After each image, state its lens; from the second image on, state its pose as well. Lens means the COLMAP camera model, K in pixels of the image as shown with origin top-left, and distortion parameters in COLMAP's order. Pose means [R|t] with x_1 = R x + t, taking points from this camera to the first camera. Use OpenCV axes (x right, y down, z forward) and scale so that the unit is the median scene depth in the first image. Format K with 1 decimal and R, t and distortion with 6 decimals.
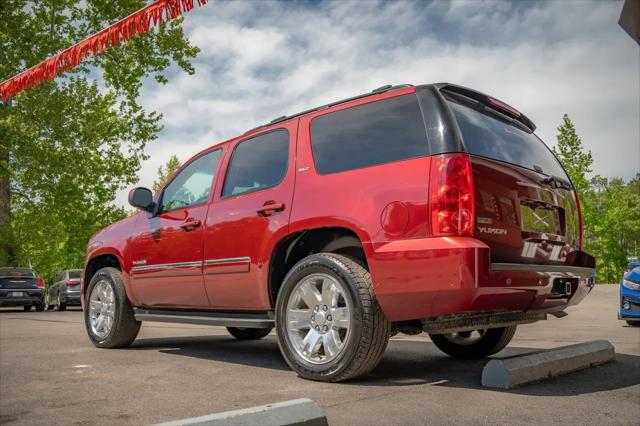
lens RADIAL K [[709.2, 0, 320.0], [0, 709.2, 213.0], [0, 0, 1]] dist [-0.099915, 0.003929]
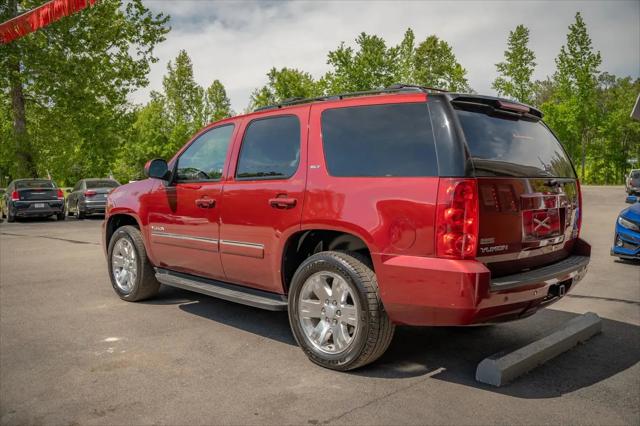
lens RADIAL K [[700.4, 0, 320.0], [0, 700.4, 213.0], [0, 0, 1]] dist [-0.176019, 0.186293]
pose [[0.999947, 0.004182, -0.009436, -0.003577], [-0.001939, 0.974077, 0.226208, -0.143328], [0.010137, -0.226177, 0.974033, -0.000544]]
